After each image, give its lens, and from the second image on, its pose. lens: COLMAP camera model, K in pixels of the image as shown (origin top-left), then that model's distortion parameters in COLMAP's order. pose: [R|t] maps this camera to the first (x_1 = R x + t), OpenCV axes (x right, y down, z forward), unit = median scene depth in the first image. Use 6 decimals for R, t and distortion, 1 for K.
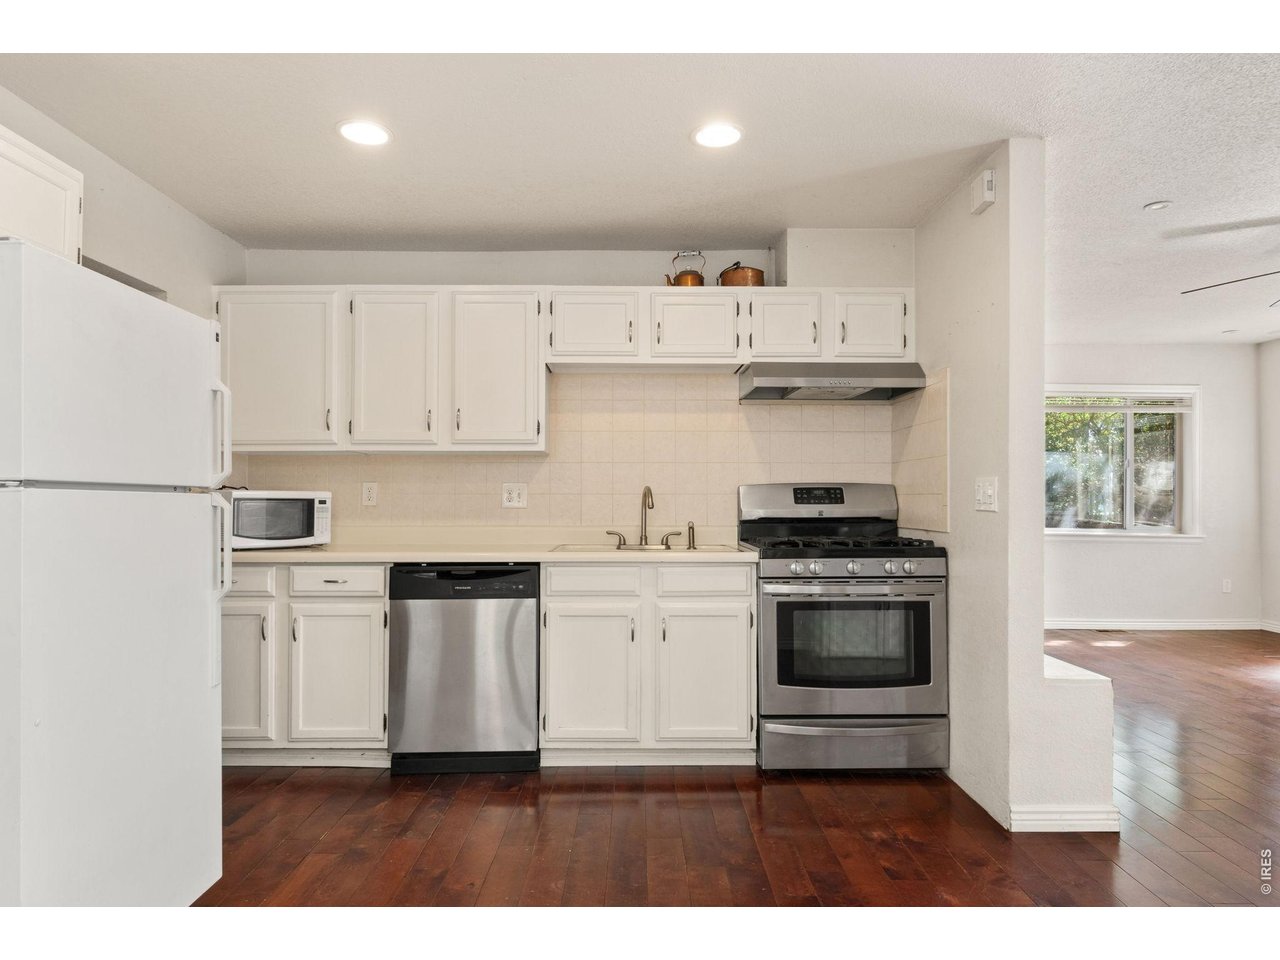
lens RADIAL K [[757.6, 0, 643.1], [0, 757.6, 478.9], [0, 0, 1]] dist [0.005697, -0.002681]
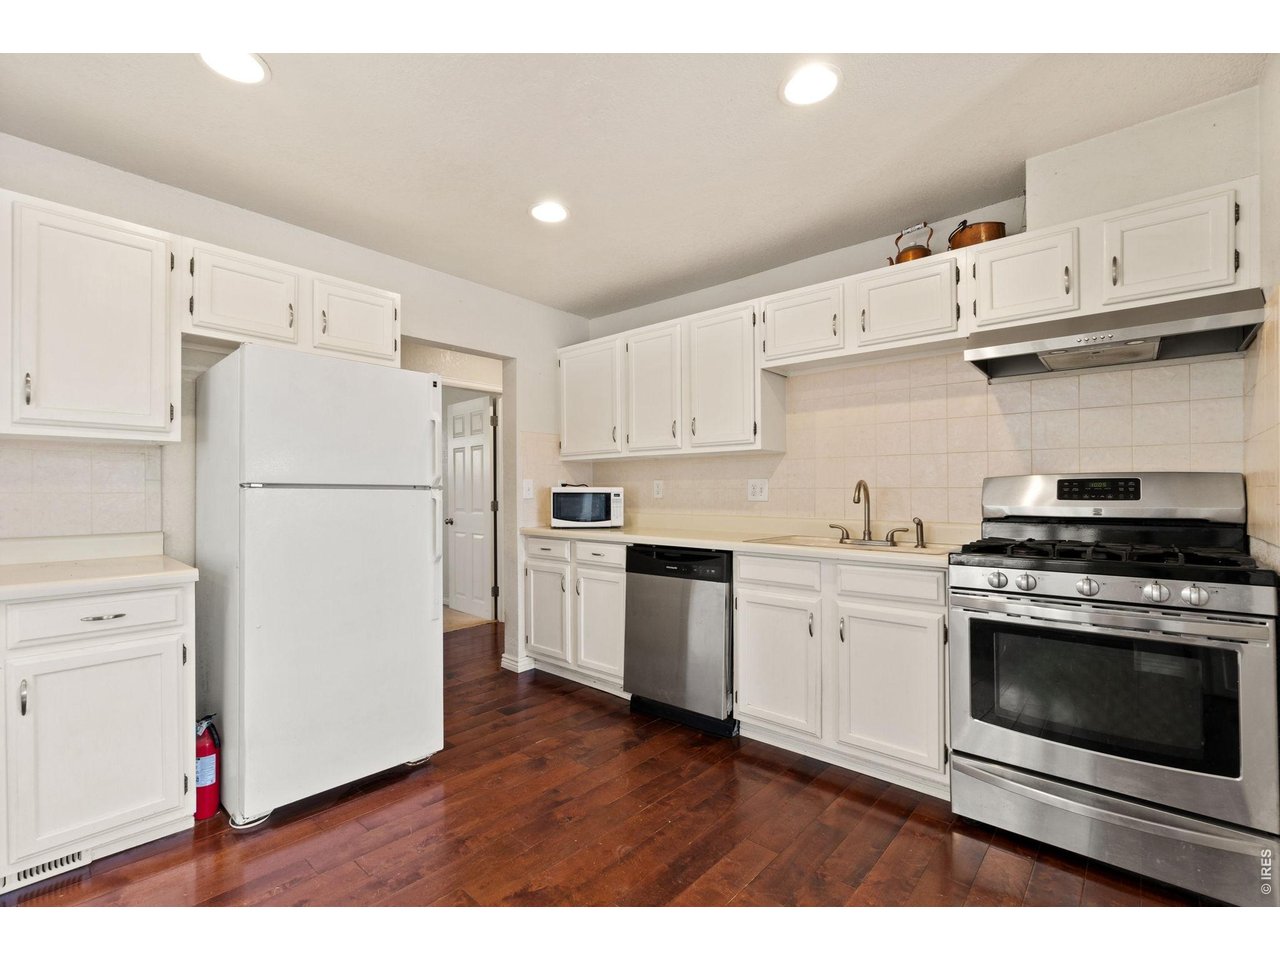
lens RADIAL K [[577.2, 0, 641.4], [0, 577.2, 484.8], [0, 0, 1]] dist [-0.000084, -0.000018]
pose [[0.743311, -0.008381, -0.668893, 0.297789], [0.018687, 0.999791, 0.008239, 0.004129], [0.668685, -0.018624, 0.743313, 0.262847]]
